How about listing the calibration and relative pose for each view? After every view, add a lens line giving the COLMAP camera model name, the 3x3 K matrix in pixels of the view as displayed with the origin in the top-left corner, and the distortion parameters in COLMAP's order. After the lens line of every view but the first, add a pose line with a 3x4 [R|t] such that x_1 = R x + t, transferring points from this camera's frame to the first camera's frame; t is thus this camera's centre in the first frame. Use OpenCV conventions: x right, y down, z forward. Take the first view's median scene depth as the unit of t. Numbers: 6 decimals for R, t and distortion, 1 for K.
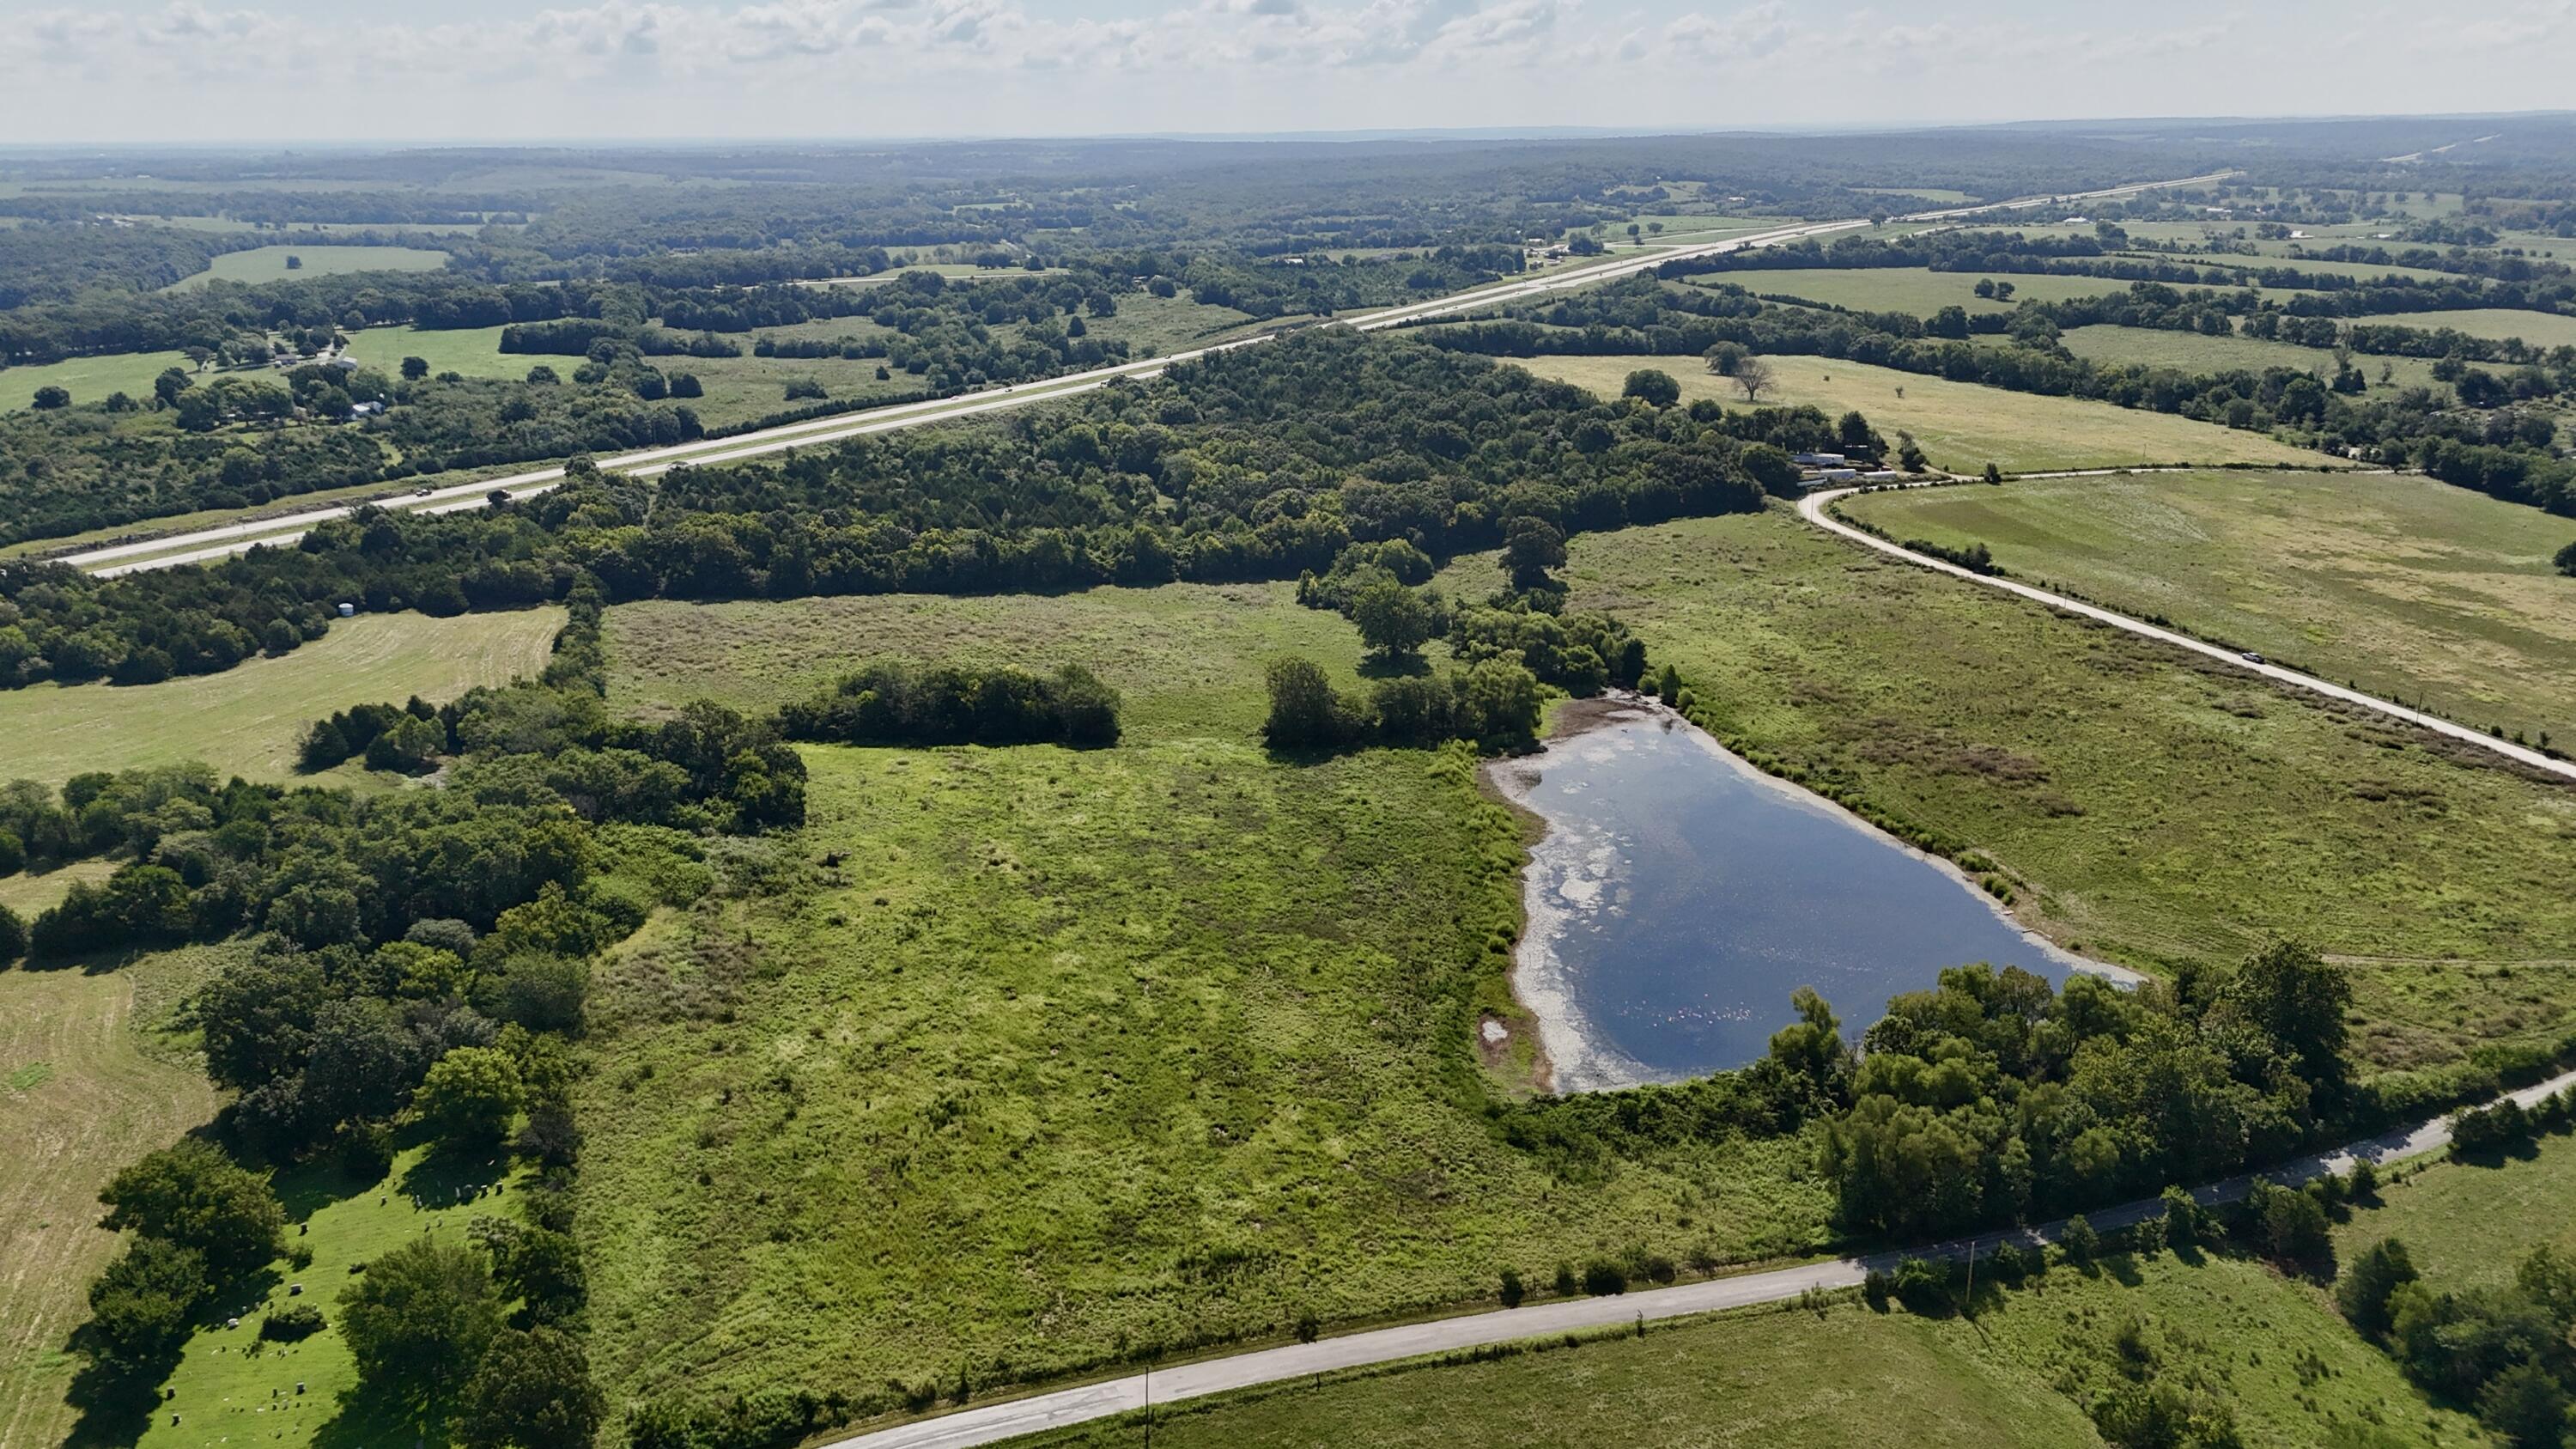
lens RADIAL K [[1898.6, 0, 1288.0], [0, 1898.6, 724.5], [0, 0, 1]] dist [0.066240, -0.058964]
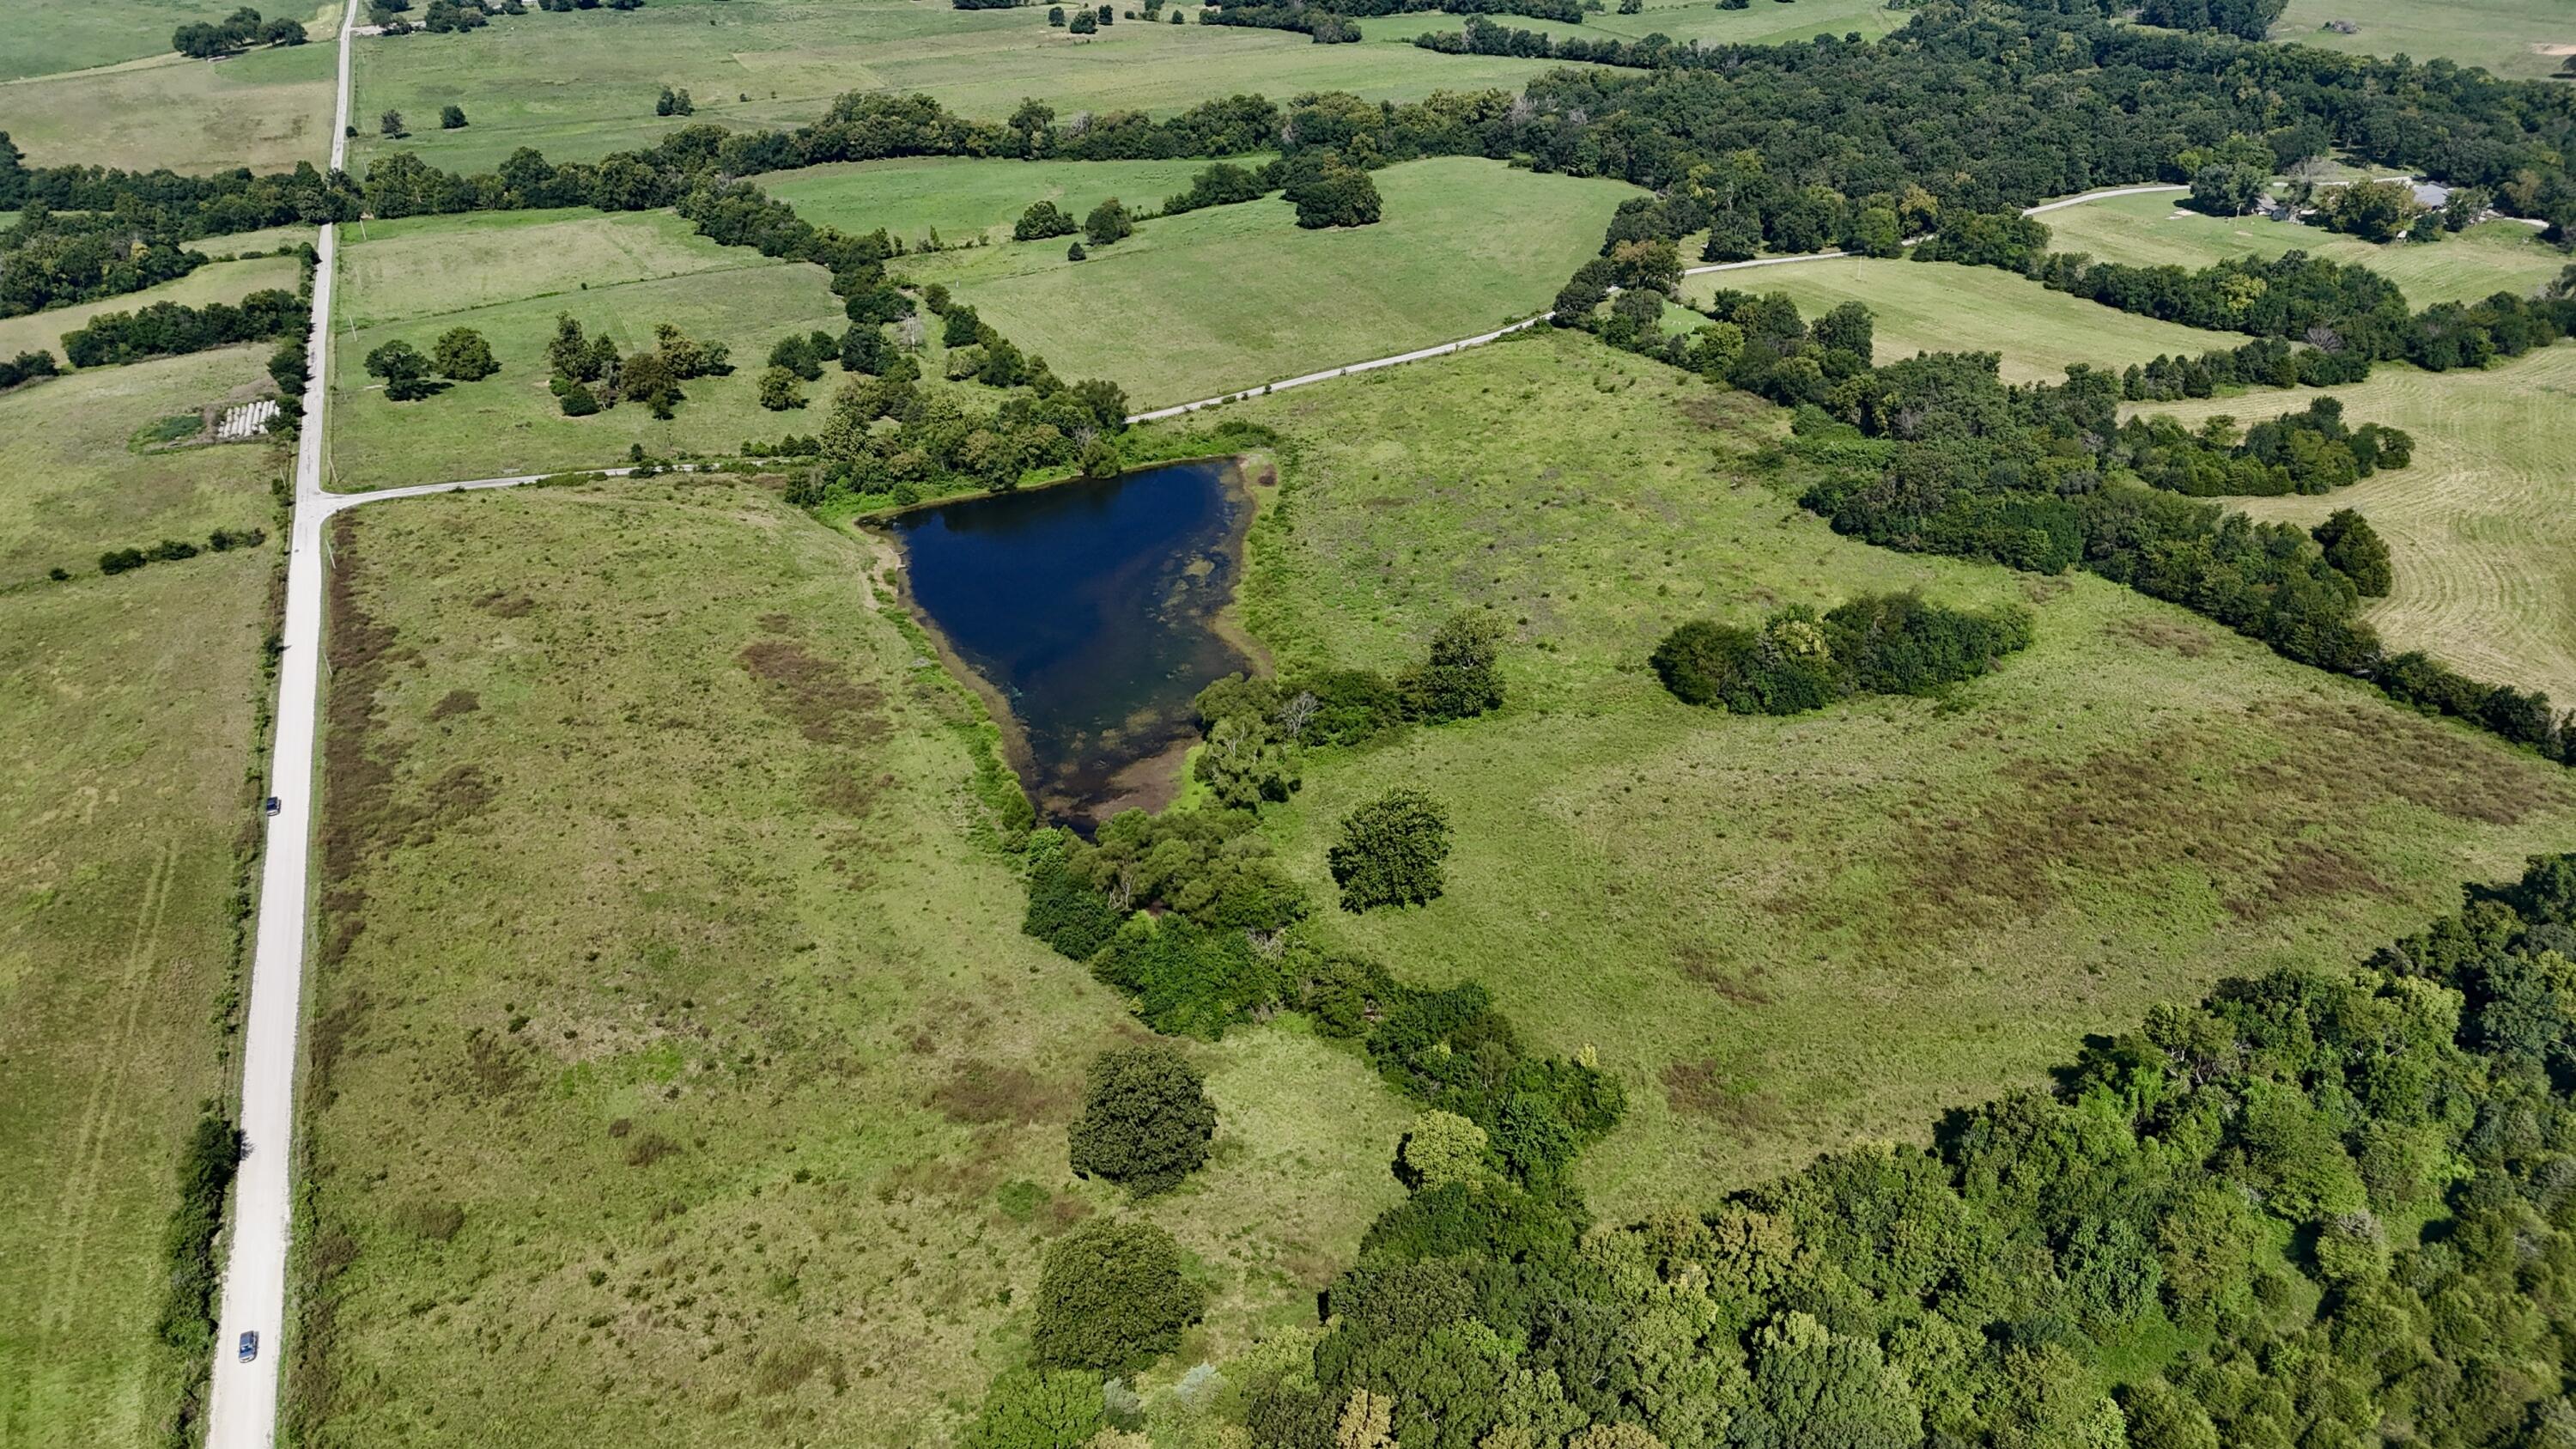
lens RADIAL K [[1880.9, 0, 1290.3], [0, 1880.9, 760.8], [0, 0, 1]] dist [0.068383, -0.068408]
pose [[-0.994739, 0.081228, -0.062429, 0.152456], [0.010634, 0.687952, 0.725678, -0.643362], [0.101893, 0.721196, -0.685196, 1.669984]]
